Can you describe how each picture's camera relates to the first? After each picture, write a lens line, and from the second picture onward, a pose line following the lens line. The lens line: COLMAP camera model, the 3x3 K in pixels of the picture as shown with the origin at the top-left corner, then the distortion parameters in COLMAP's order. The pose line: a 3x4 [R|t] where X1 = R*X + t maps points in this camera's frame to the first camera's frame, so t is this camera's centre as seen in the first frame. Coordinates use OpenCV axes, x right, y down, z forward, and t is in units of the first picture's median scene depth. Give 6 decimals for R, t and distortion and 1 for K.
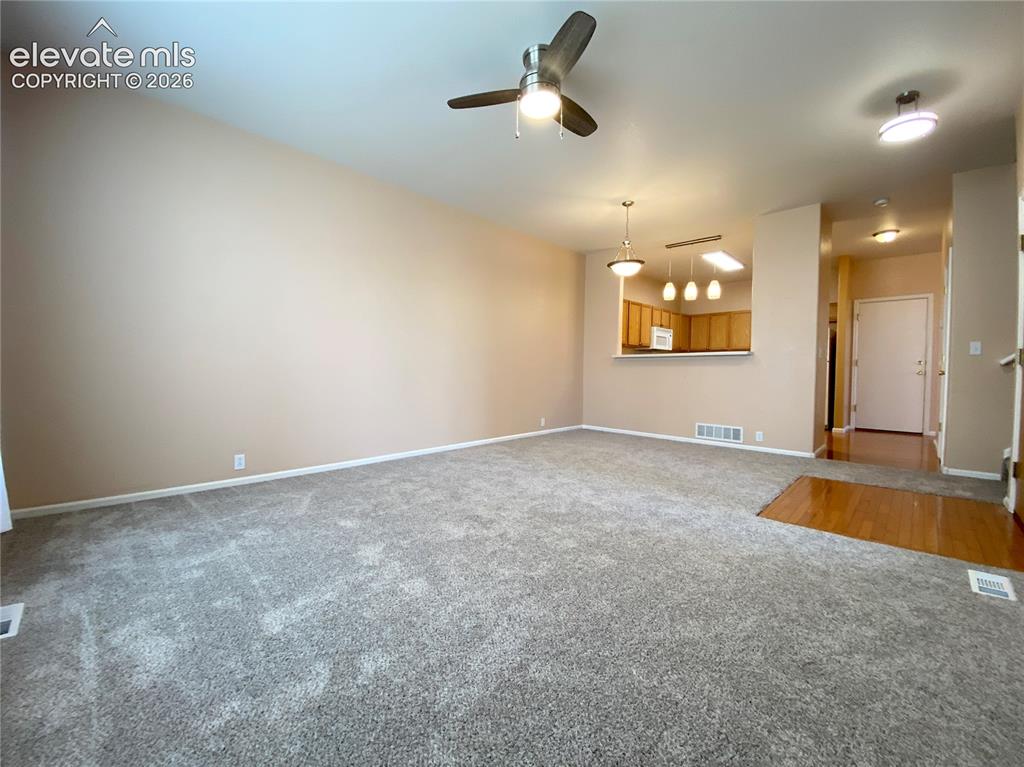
lens RADIAL K [[412.8, 0, 500.9], [0, 412.8, 381.8], [0, 0, 1]] dist [0.018592, -0.022239]
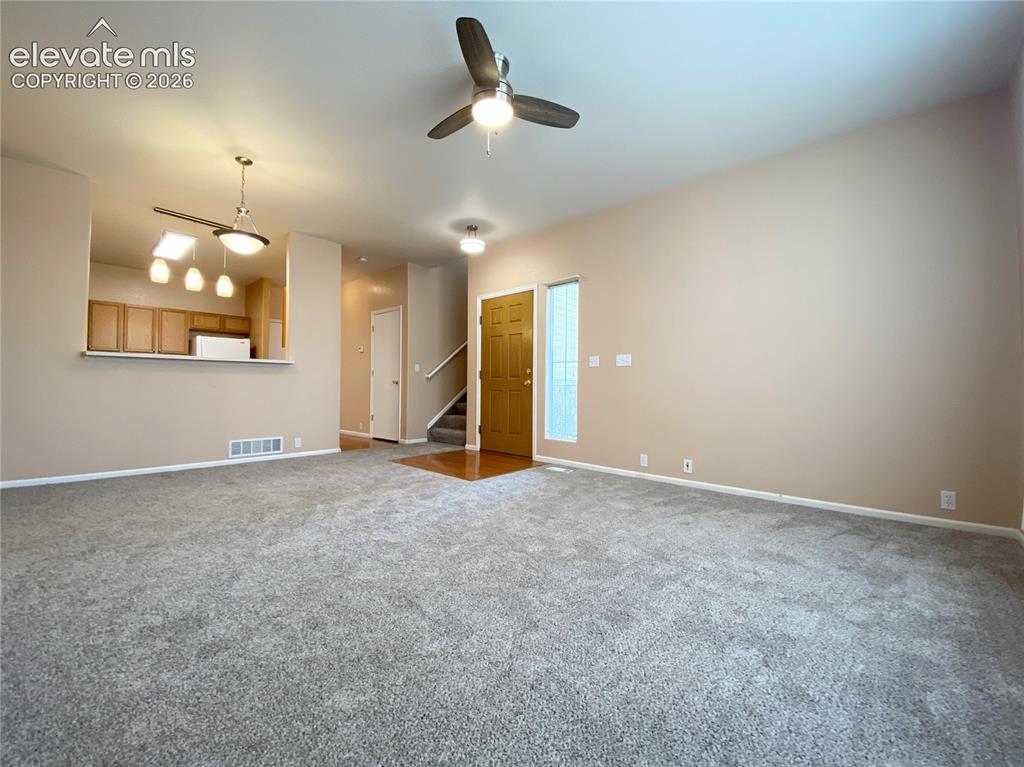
lens RADIAL K [[412.8, 0, 500.9], [0, 412.8, 381.8], [0, 0, 1]] dist [0.018592, -0.022239]
pose [[-0.058167, -0.001370, 0.998306, -0.435769], [0.014472, 0.999893, 0.002215, -0.016171], [-0.998202, 0.014576, -0.058141, 0.527673]]
